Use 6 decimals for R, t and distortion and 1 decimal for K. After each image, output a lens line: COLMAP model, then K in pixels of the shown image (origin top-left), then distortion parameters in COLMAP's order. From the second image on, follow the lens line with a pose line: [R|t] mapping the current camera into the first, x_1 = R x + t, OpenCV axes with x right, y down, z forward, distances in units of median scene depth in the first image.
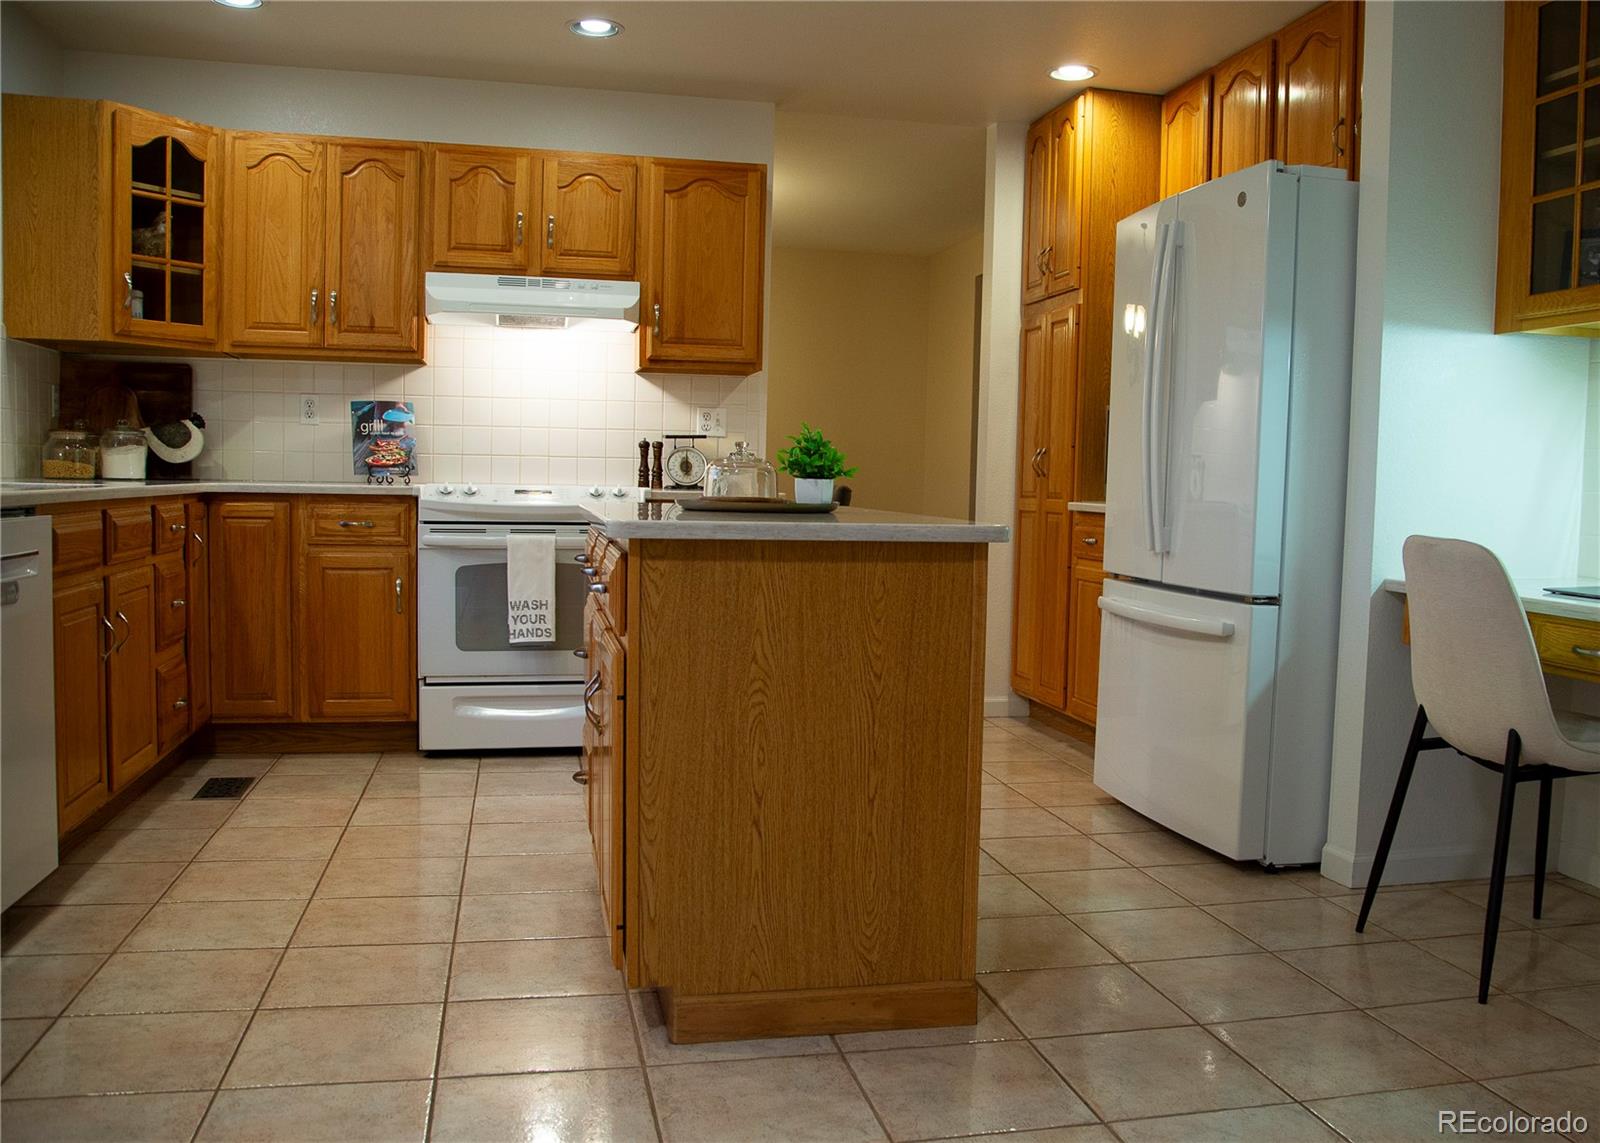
lens RADIAL K [[1445.8, 0, 800.0], [0, 1445.8, 571.5], [0, 0, 1]] dist [-0.129590, 0.153655]
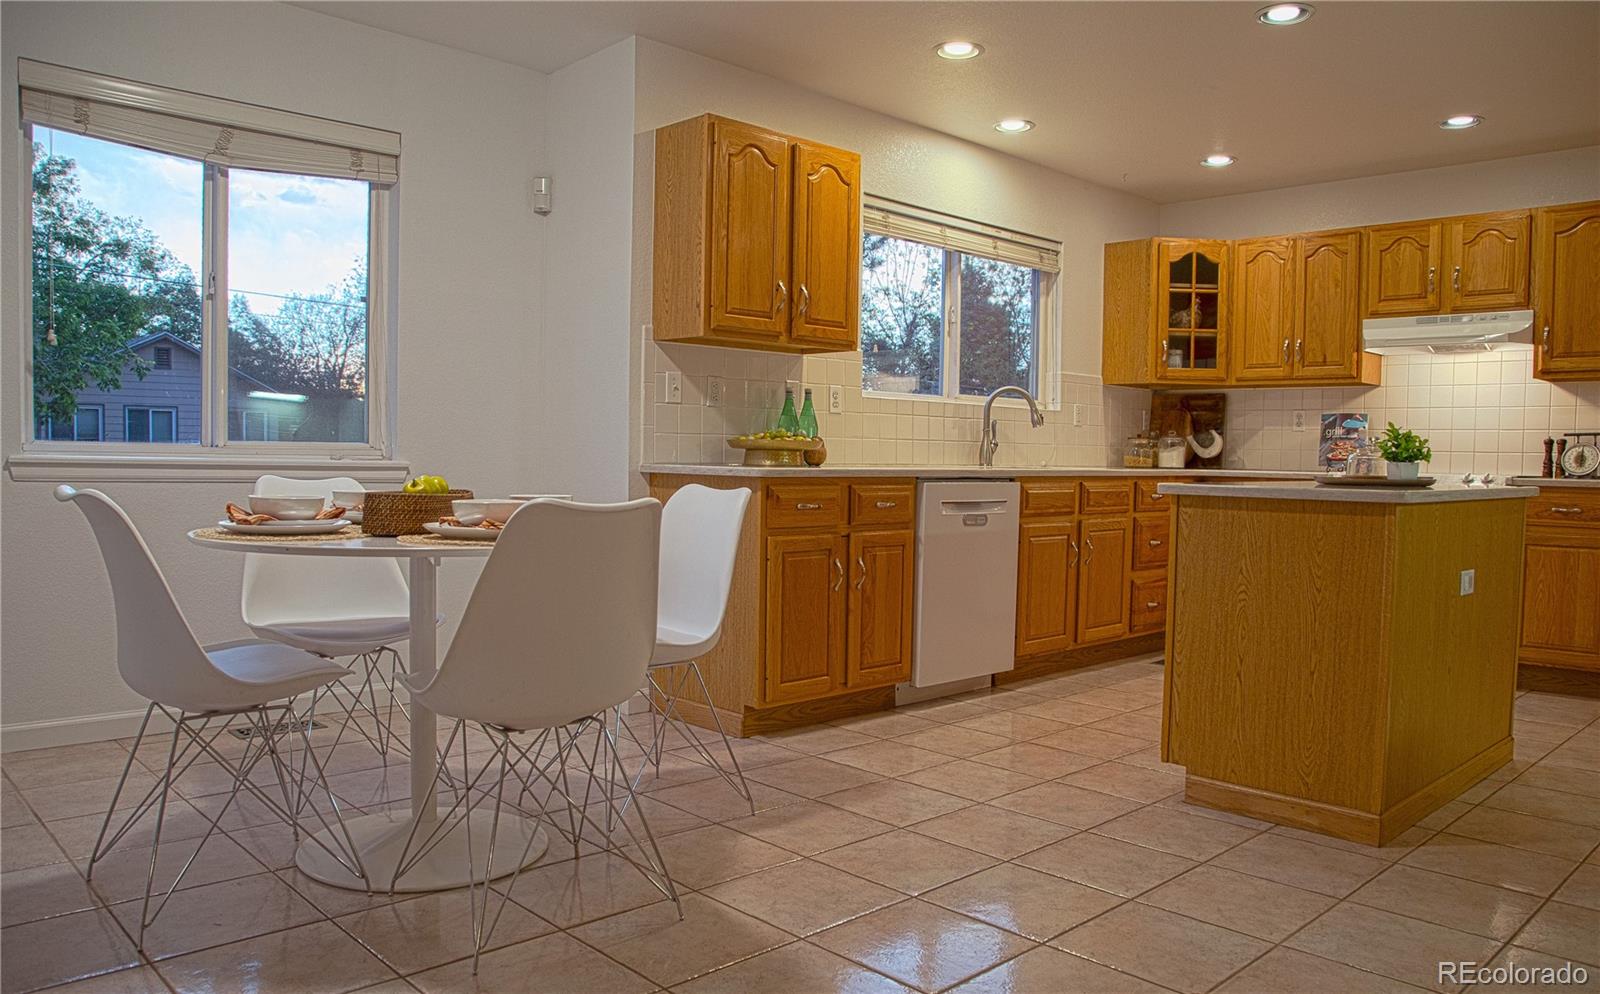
lens RADIAL K [[1143.1, 0, 800.0], [0, 1143.1, 497.0], [0, 0, 1]] dist [-0.003277, -0.000651]
pose [[0.541957, 0.021858, -0.840122, 0.381631], [-0.063767, 0.997849, -0.015174, 0.014276], [0.837984, 0.061796, 0.542185, -0.051120]]
